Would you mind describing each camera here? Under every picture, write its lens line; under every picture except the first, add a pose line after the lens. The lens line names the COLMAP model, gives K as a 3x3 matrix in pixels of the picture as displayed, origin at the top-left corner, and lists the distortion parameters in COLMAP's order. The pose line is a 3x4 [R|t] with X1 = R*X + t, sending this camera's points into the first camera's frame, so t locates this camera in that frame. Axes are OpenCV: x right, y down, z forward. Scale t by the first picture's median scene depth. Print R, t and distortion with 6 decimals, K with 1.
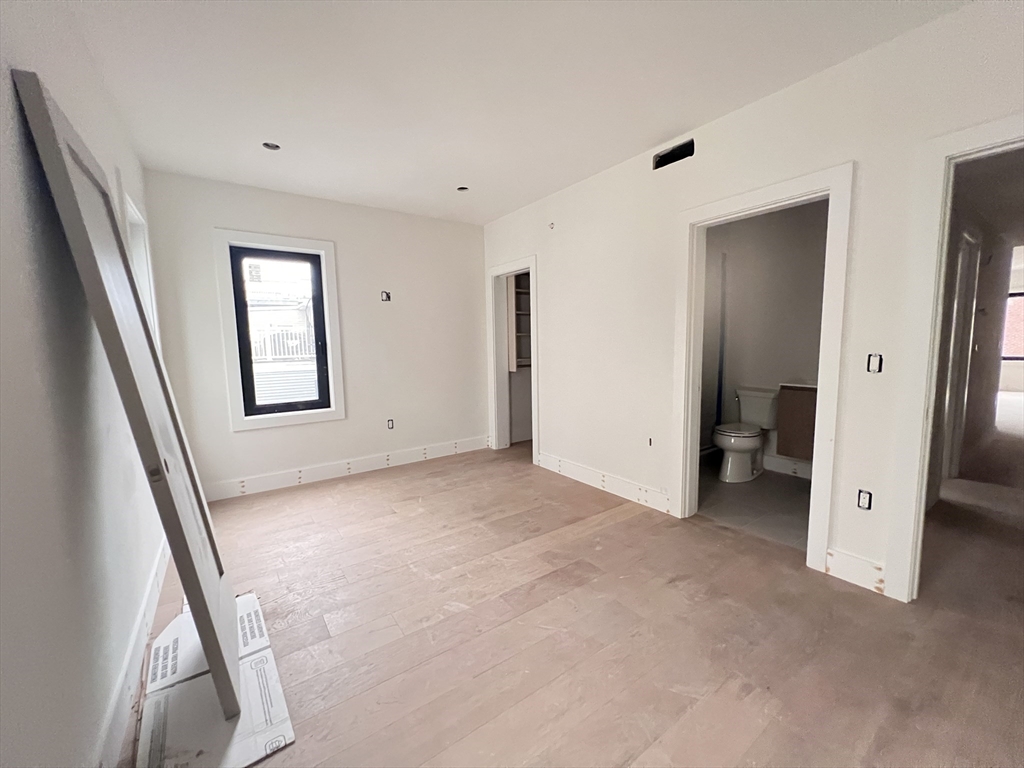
lens RADIAL K [[409.1, 0, 513.4], [0, 409.1, 384.5], [0, 0, 1]] dist [-0.000677, -0.000028]
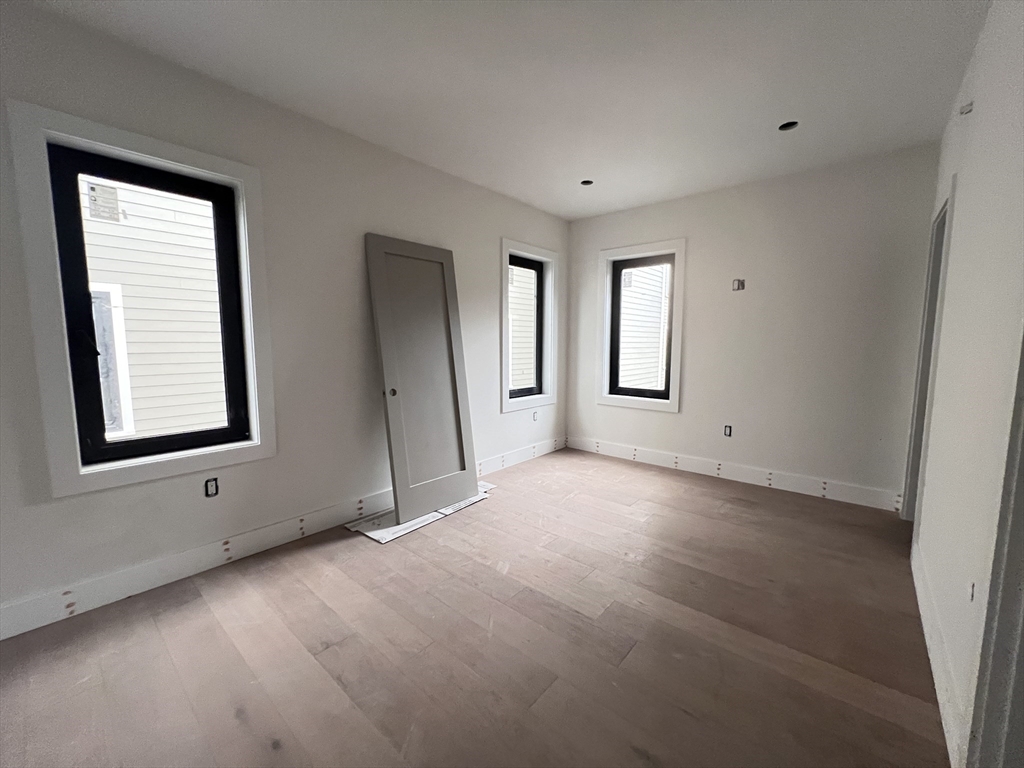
lens RADIAL K [[410.4, 0, 512.0], [0, 410.4, 384.0], [0, 0, 1]] dist [-0.006779, 0.000051]
pose [[0.239690, 0.119117, -0.963514, 0.558051], [-0.108606, 0.989505, 0.095313, -0.047714], [0.964756, 0.081798, 0.250111, 0.424385]]
